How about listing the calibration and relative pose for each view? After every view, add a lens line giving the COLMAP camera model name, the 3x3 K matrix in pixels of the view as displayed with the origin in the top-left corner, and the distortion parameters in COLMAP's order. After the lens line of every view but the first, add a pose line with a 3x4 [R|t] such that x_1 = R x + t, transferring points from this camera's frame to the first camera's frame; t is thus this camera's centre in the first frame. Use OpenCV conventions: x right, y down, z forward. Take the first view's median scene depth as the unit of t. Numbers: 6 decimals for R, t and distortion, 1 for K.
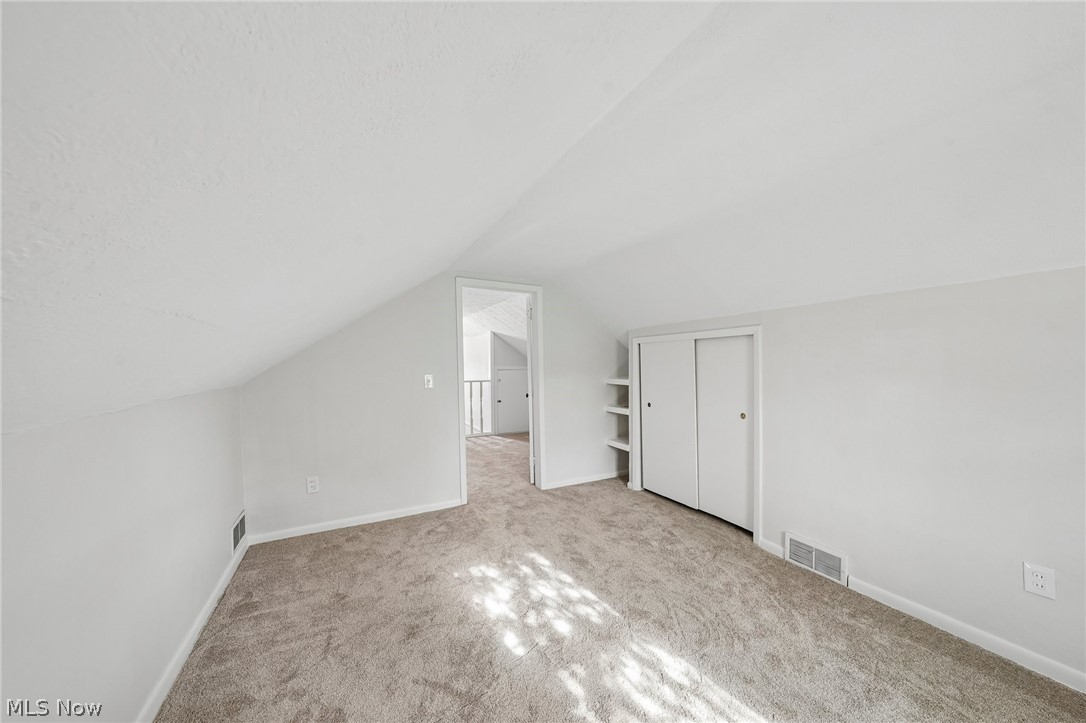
lens RADIAL K [[377.3, 0, 541.5], [0, 377.3, 365.6], [0, 0, 1]] dist [0.009432, -0.000172]
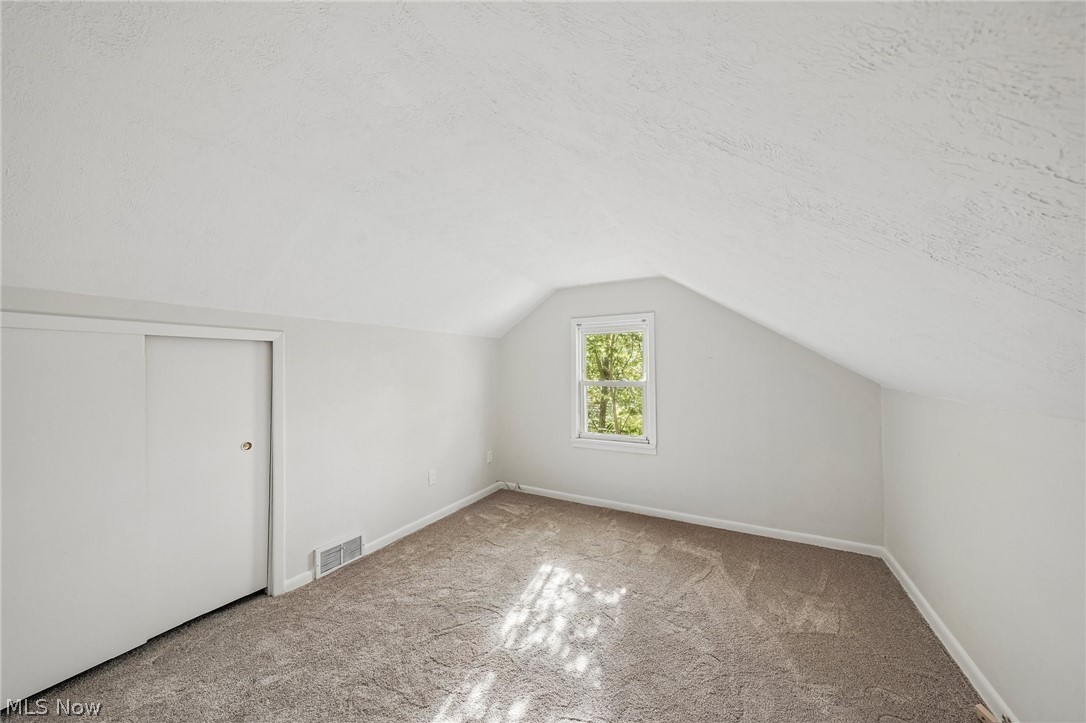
lens RADIAL K [[377.3, 0, 541.8], [0, 377.3, 360.1], [0, 0, 1]] dist [0.009432, -0.000172]
pose [[-0.555550, 0.027660, 0.831023, -0.589598], [0.010433, 0.999600, -0.026296, -0.017831], [-0.831418, -0.005939, -0.555616, 1.264426]]
